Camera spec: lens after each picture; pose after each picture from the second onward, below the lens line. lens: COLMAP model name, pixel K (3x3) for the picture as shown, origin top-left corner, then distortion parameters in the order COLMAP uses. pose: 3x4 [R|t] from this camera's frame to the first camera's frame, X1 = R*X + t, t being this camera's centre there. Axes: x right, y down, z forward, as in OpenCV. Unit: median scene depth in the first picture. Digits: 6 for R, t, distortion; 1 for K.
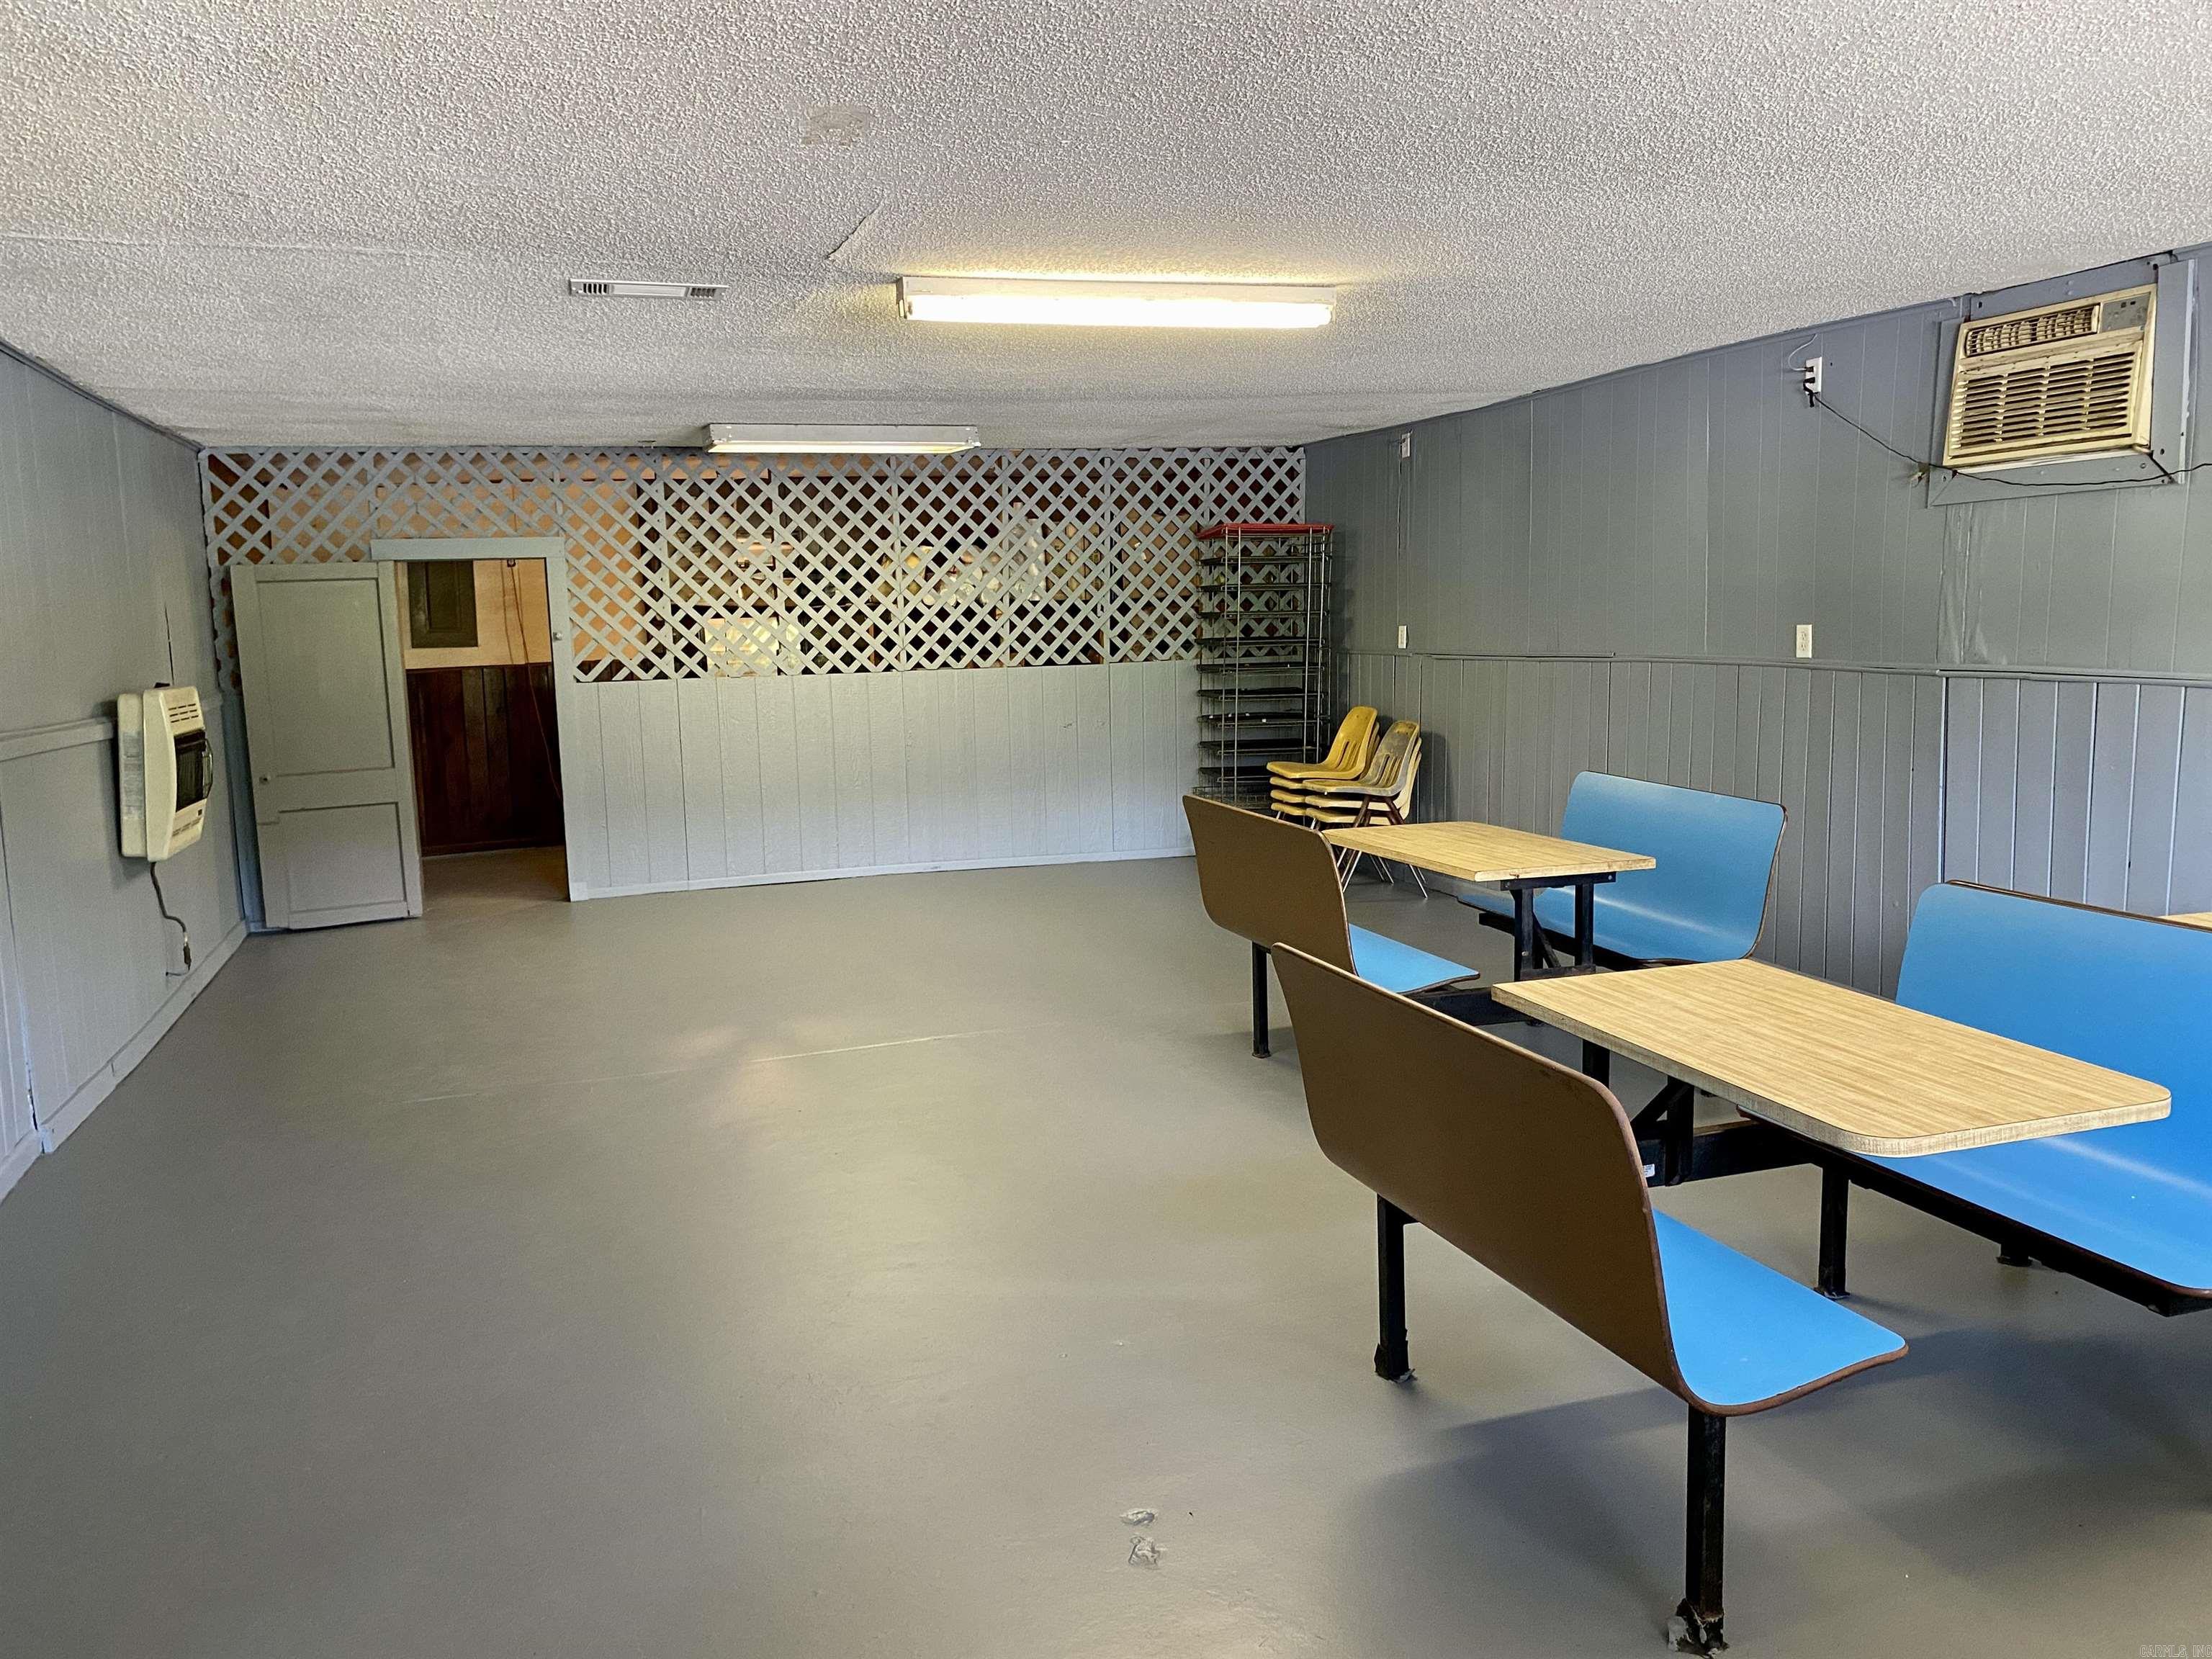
lens RADIAL K [[1682.7, 0, 1101.4], [0, 1682.7, 821.8], [0, 0, 1]] dist [0.023537, -0.027799]
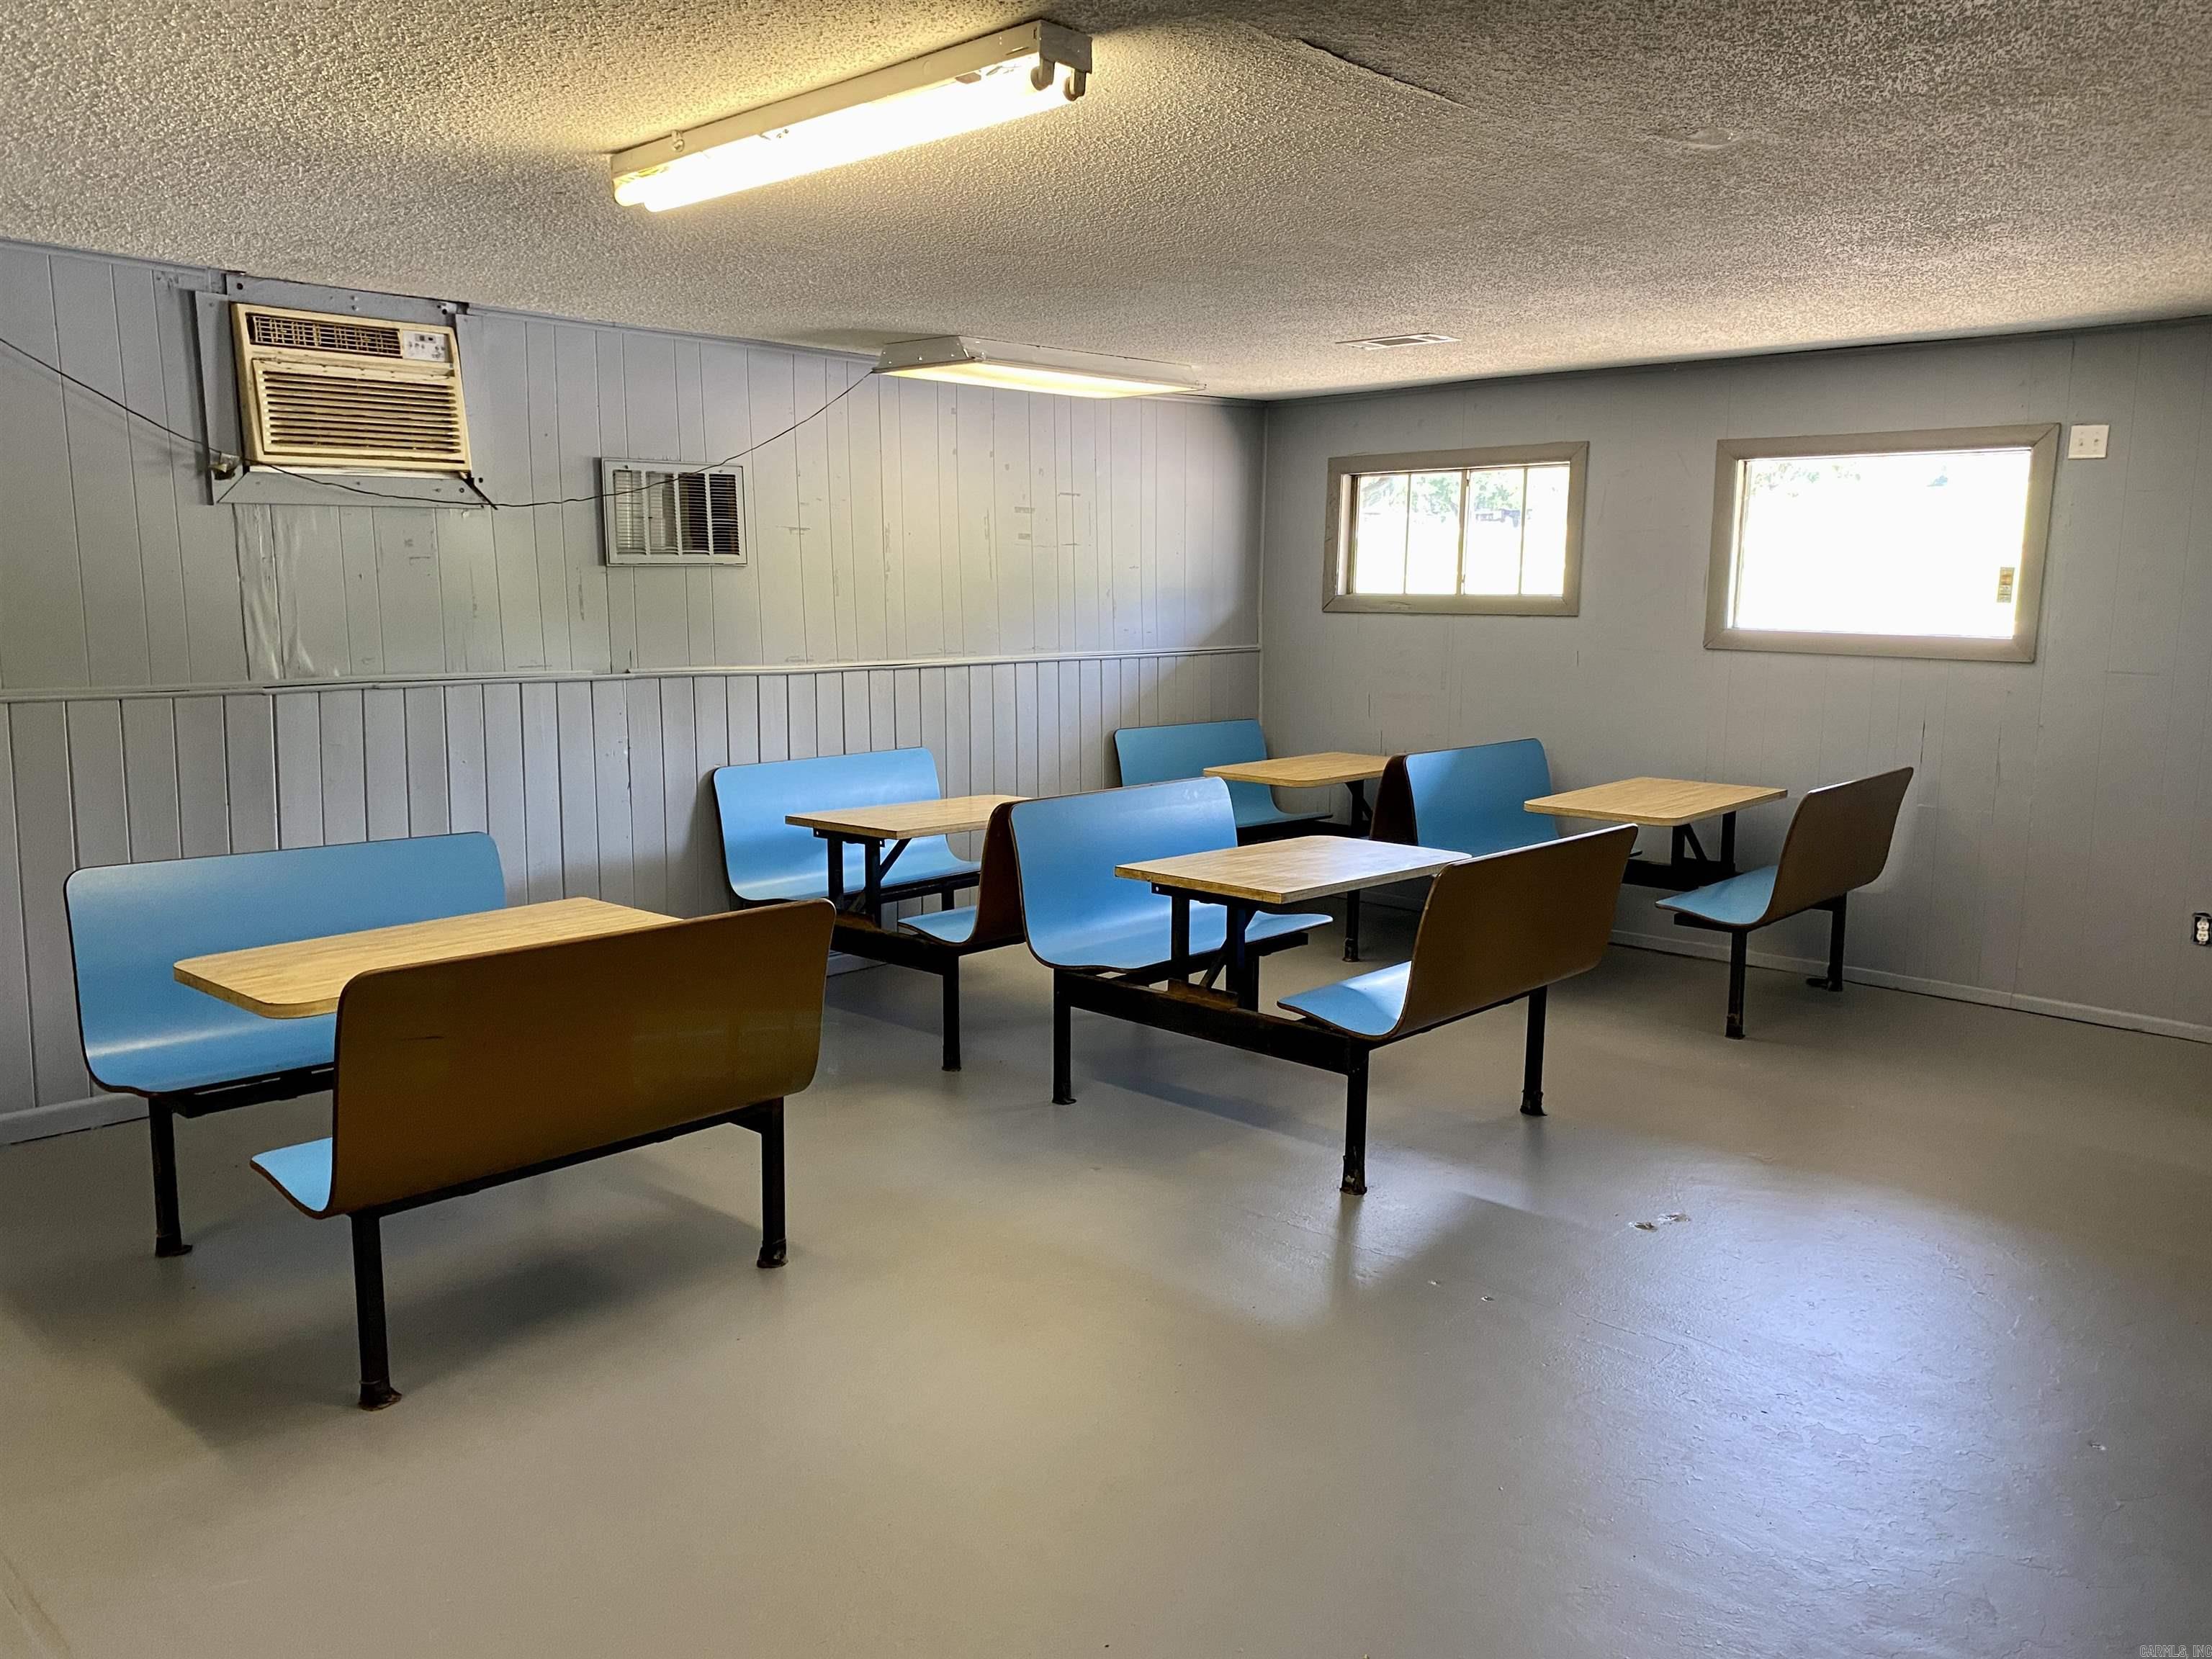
lens RADIAL K [[1682.7, 0, 1108.4], [0, 1682.7, 815.2], [0, 0, 1]] dist [0.023537, -0.027799]
pose [[-0.459647, -0.110869, 0.881154, -0.551159], [0.110862, 0.977253, 0.180791, -0.144388], [-0.881155, 0.180787, -0.436900, 1.071987]]
